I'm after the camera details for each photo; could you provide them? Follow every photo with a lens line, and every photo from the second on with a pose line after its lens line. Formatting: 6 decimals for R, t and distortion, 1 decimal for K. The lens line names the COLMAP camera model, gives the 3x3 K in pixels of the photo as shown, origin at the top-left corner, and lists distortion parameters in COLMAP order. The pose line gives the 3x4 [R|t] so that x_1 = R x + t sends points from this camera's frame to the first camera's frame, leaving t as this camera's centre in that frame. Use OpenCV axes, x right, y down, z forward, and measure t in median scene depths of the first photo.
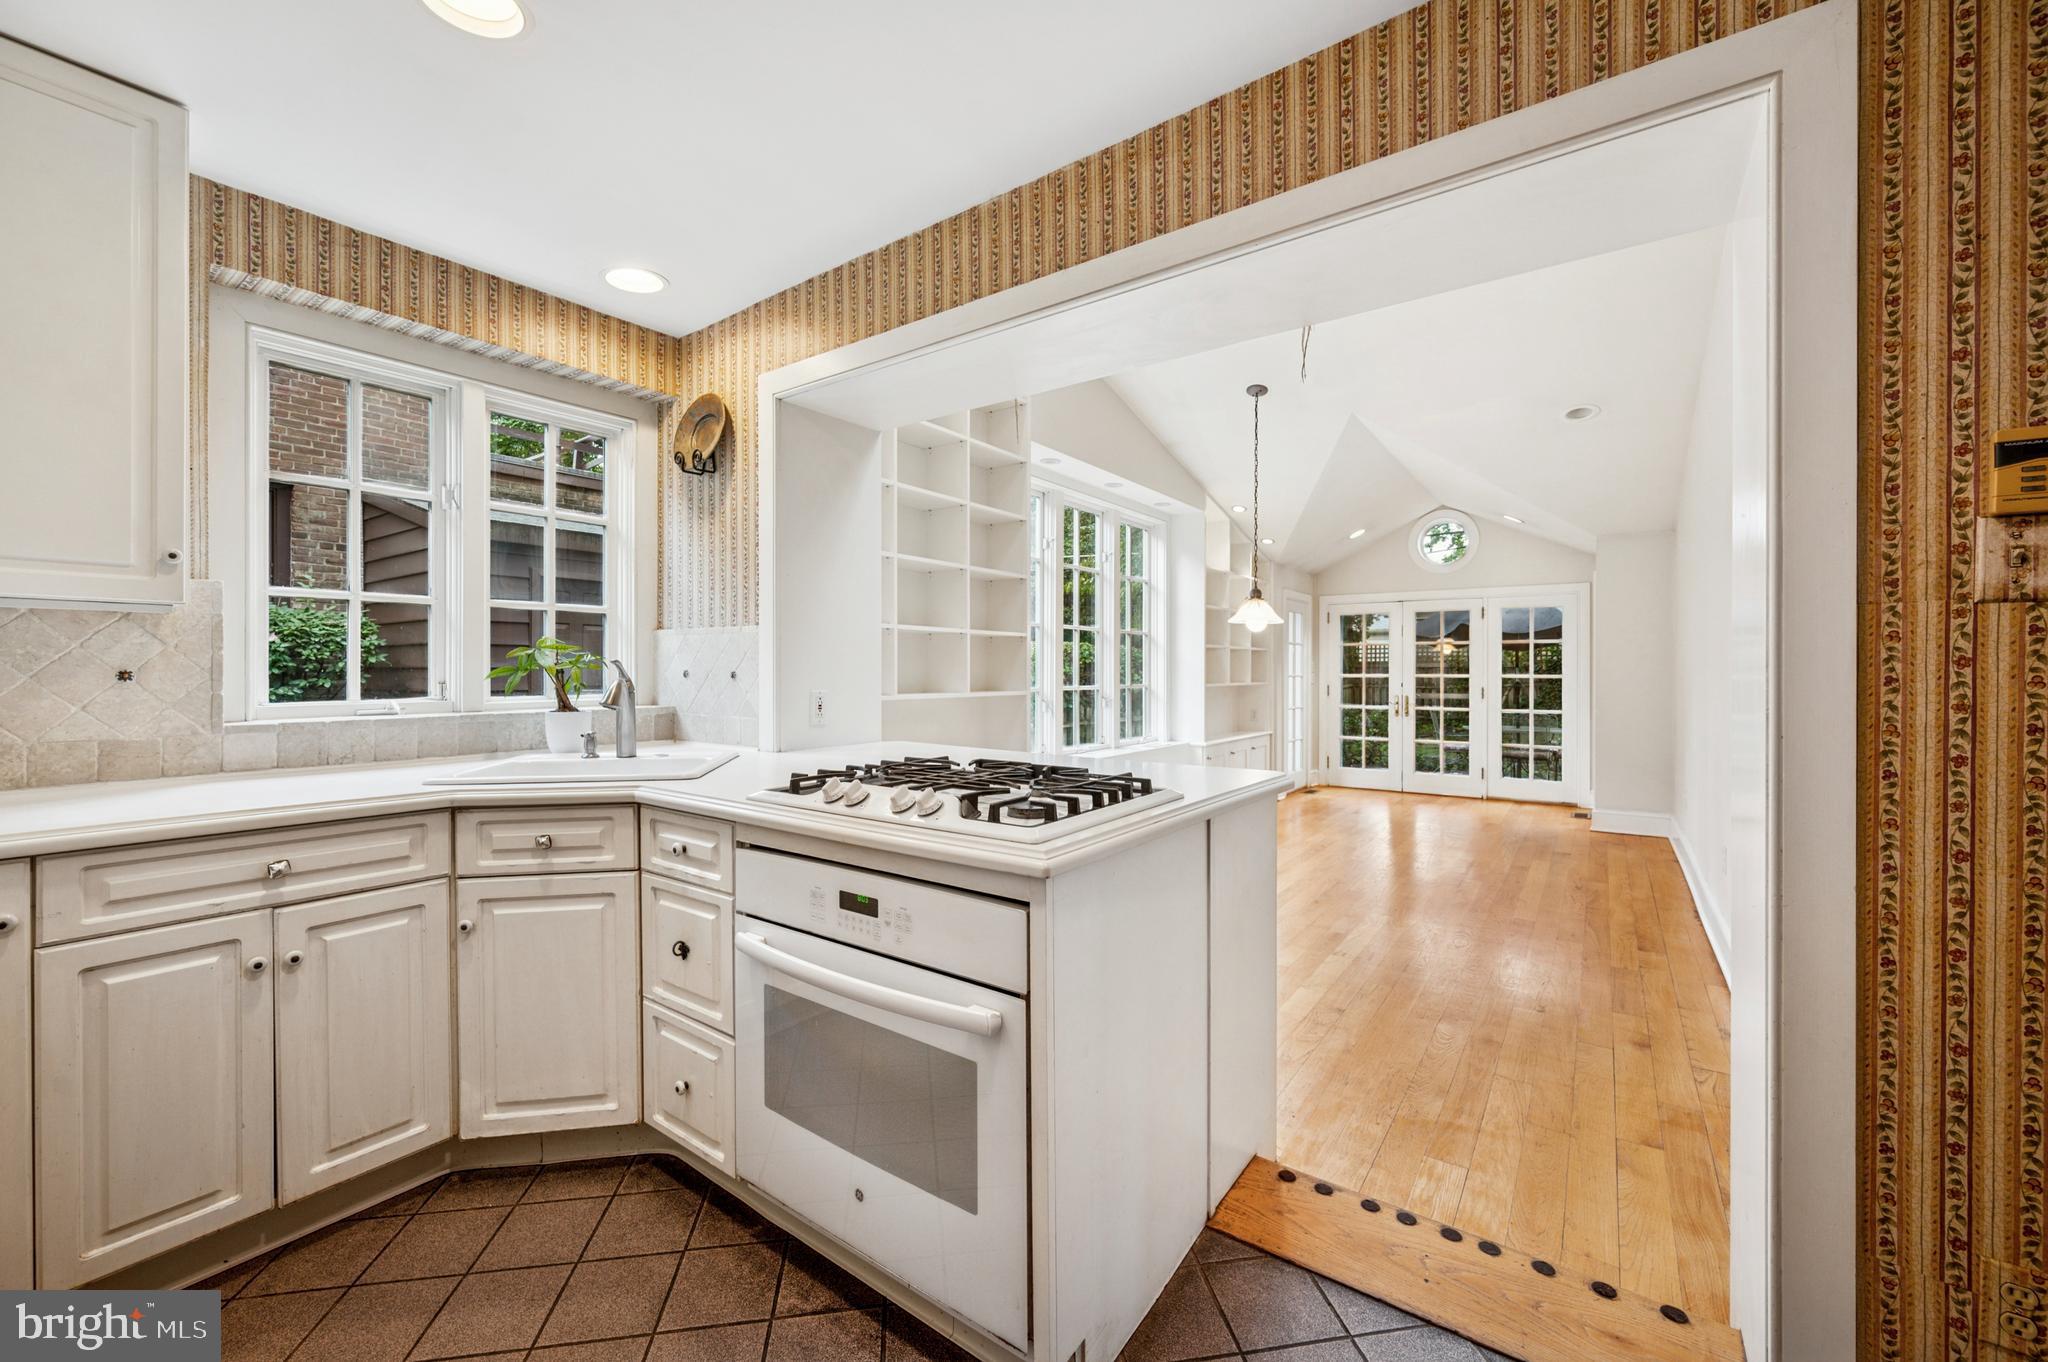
lens RADIAL K [[808.7, 0, 1023.6], [0, 808.7, 671.6], [0, 0, 1]] dist [-0.001807, 0.000104]
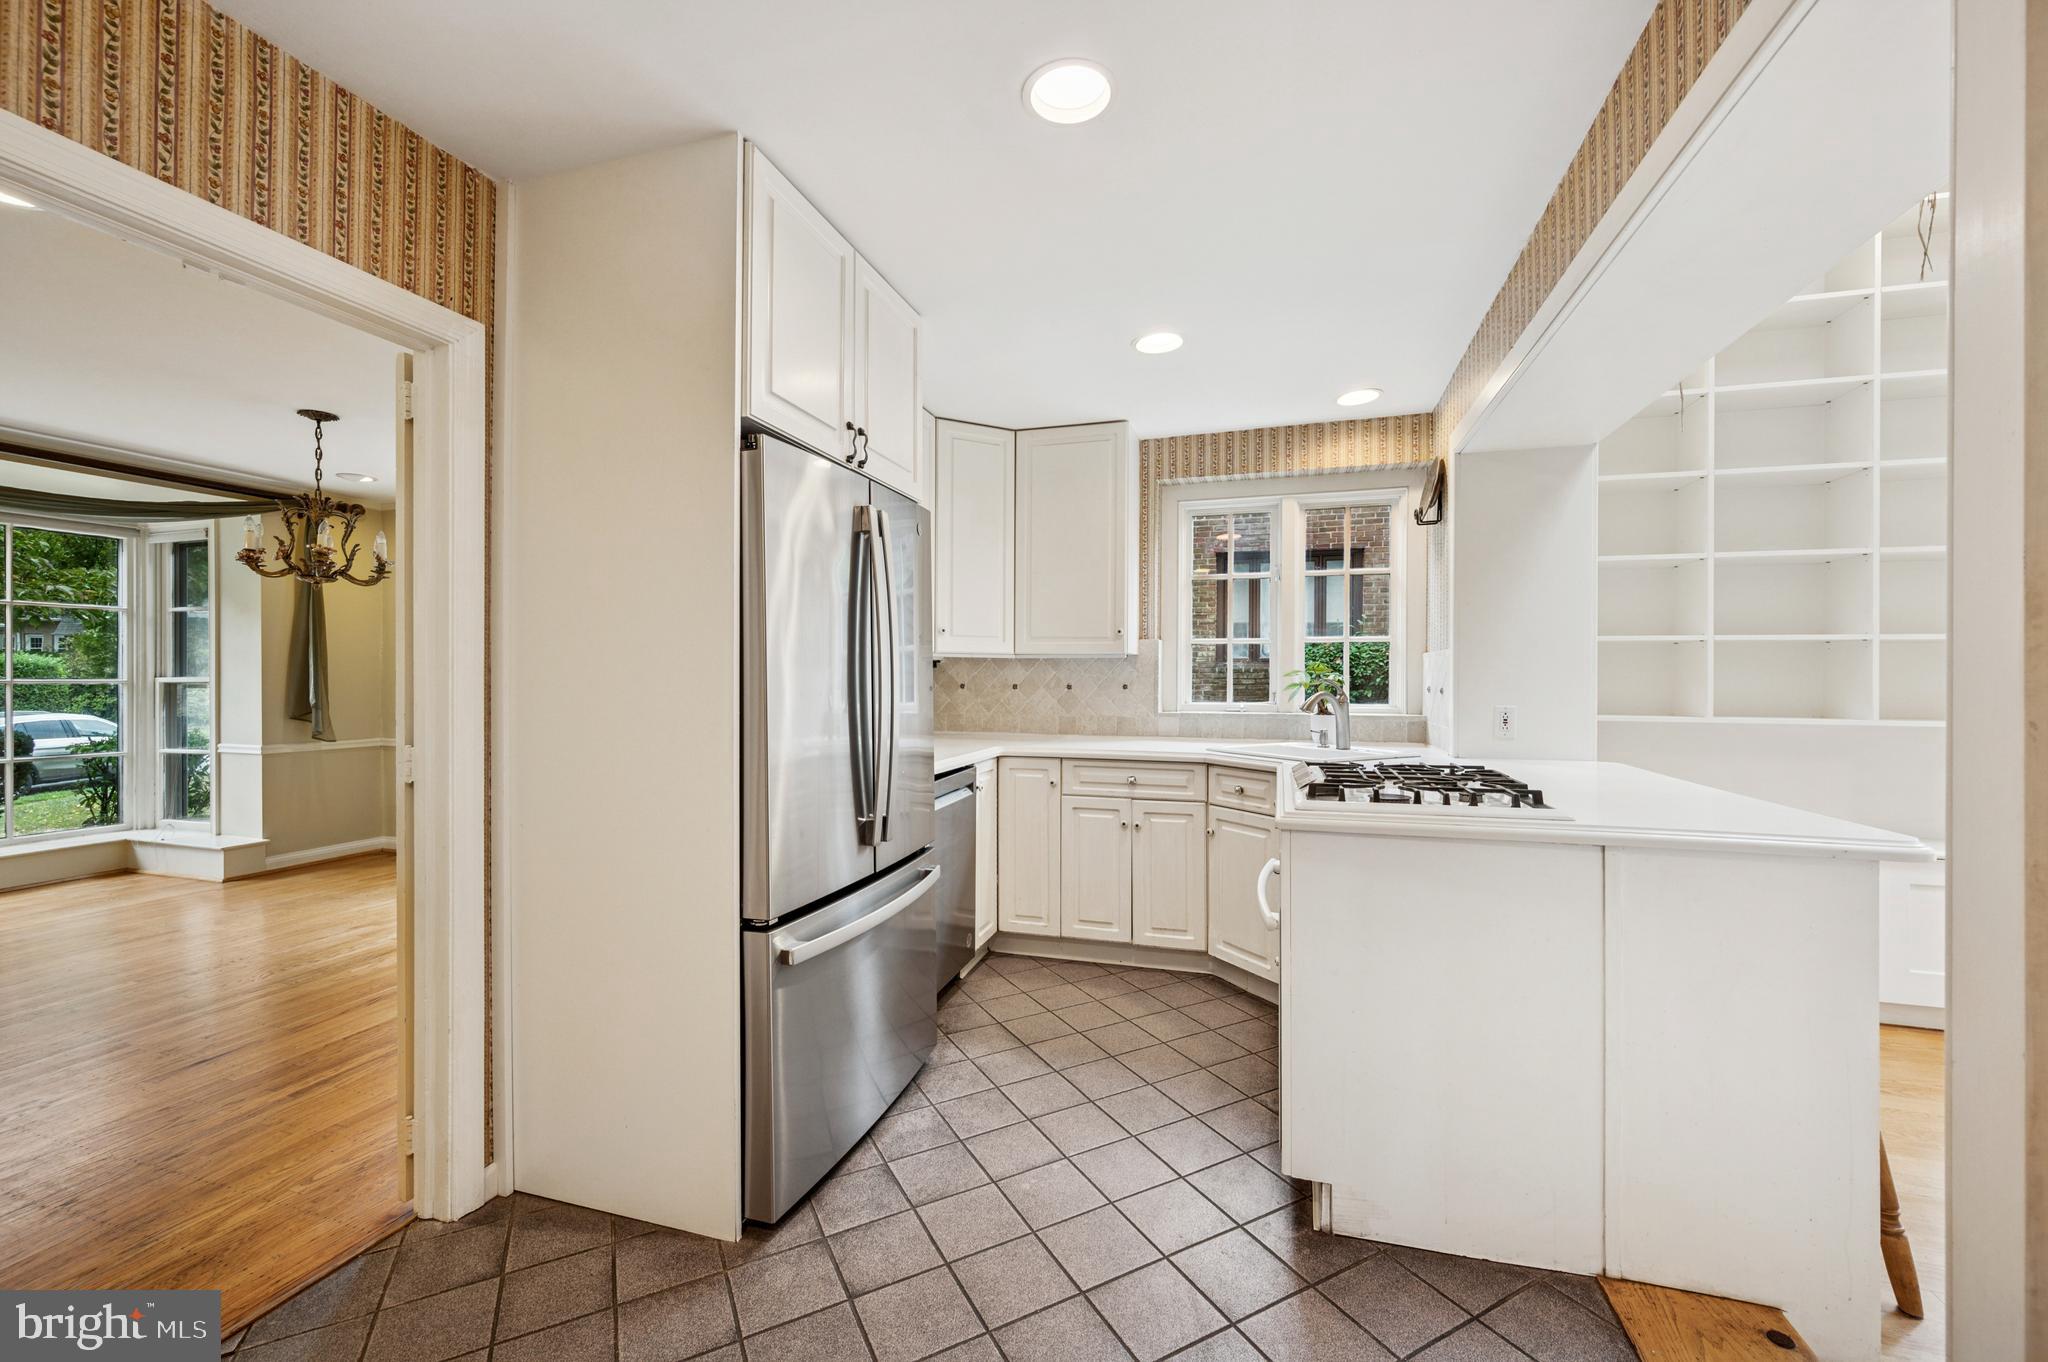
lens RADIAL K [[809.3, 0, 1024.0], [0, 809.3, 681.0], [0, 0, 1]] dist [-0.000516, 0.000719]
pose [[0.326099, 0.001784, -0.945334, 0.217213], [-0.008238, 0.999966, -0.000955, -0.001477], [0.945300, 0.008100, 0.326103, 0.012537]]
